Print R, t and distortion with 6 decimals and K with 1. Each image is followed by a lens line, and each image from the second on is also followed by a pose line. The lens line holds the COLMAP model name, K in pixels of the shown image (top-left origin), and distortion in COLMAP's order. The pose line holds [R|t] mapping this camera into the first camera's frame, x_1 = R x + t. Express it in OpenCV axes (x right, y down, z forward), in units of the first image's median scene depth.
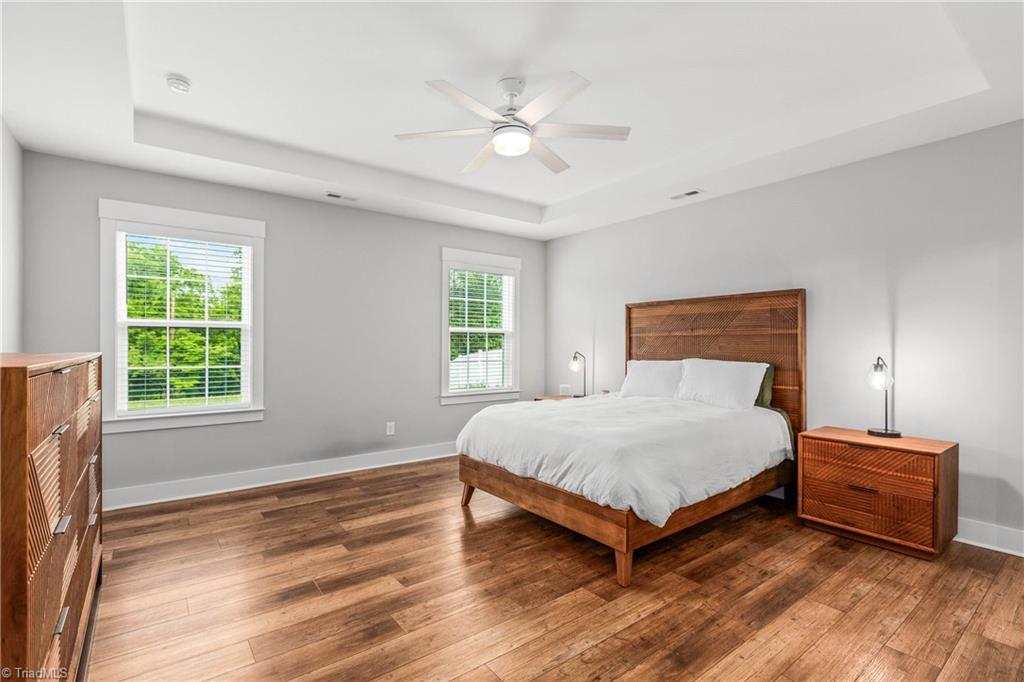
lens RADIAL K [[479.6, 0, 517.8], [0, 479.6, 341.6], [0, 0, 1]] dist [-0.000959, -0.000063]
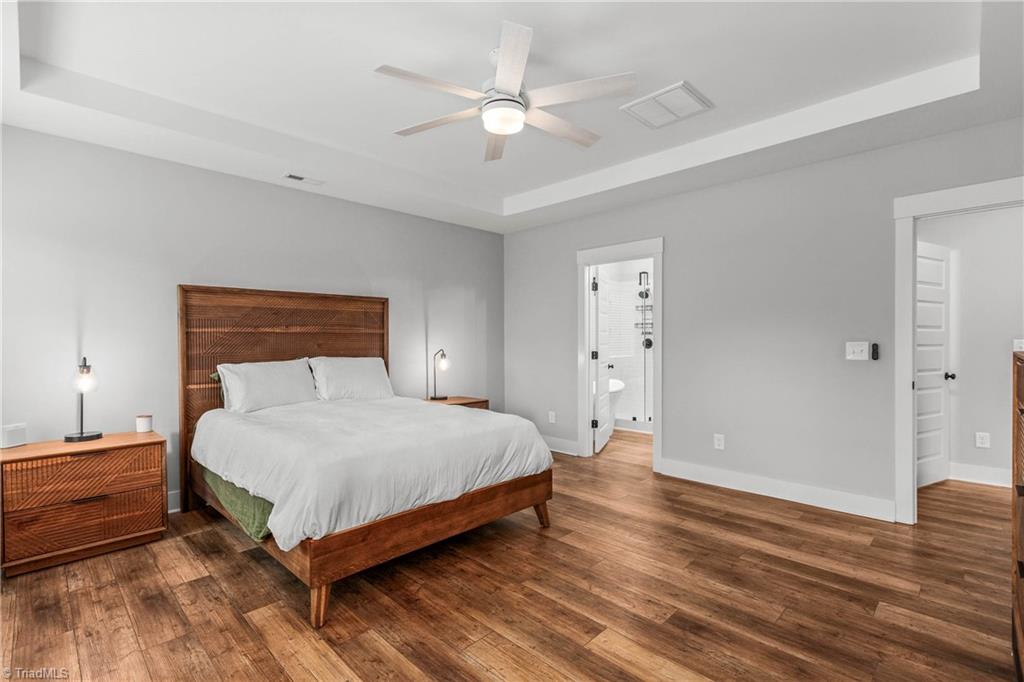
lens RADIAL K [[453.0, 0, 512.0], [0, 453.0, 341.0], [0, 0, 1]] dist [-0.019276, -0.000199]
pose [[-0.119418, 0.001391, 0.992843, -0.479435], [-0.001309, 0.999998, -0.001558, 0.004039], [-0.992843, -0.001486, -0.119416, 0.603388]]
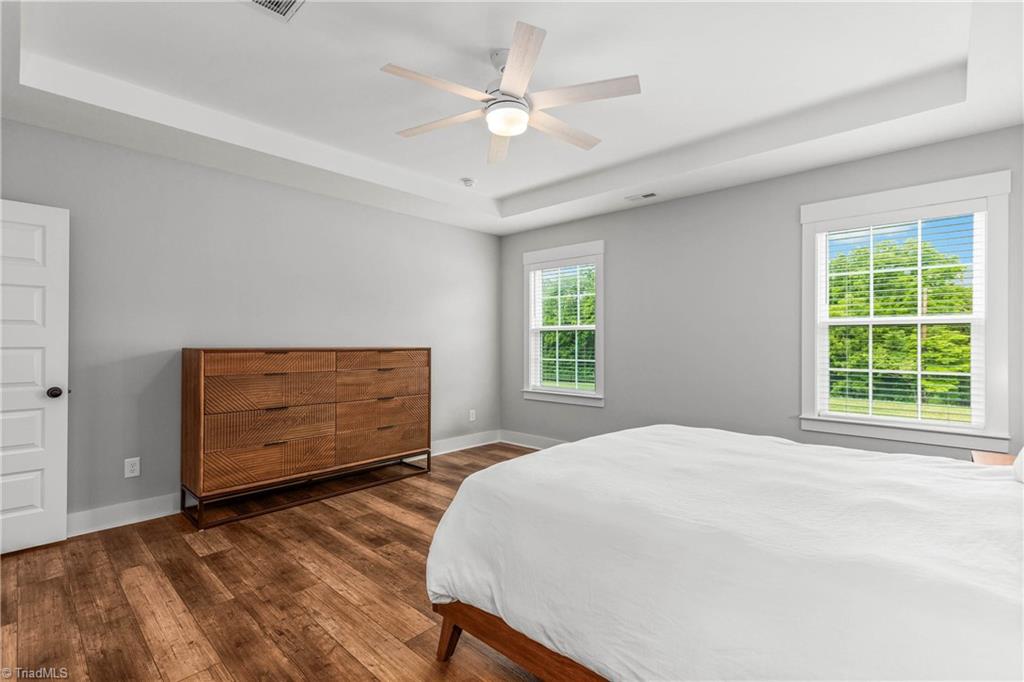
lens RADIAL K [[479.8, 0, 508.8], [0, 479.8, 337.6], [0, 0, 1]] dist [-0.000597, 0.008106]
pose [[0.137286, -0.008680, -0.990493, 0.488503], [0.002673, 0.999961, -0.008392, 0.001521], [0.990528, -0.001496, 0.137304, 0.486491]]
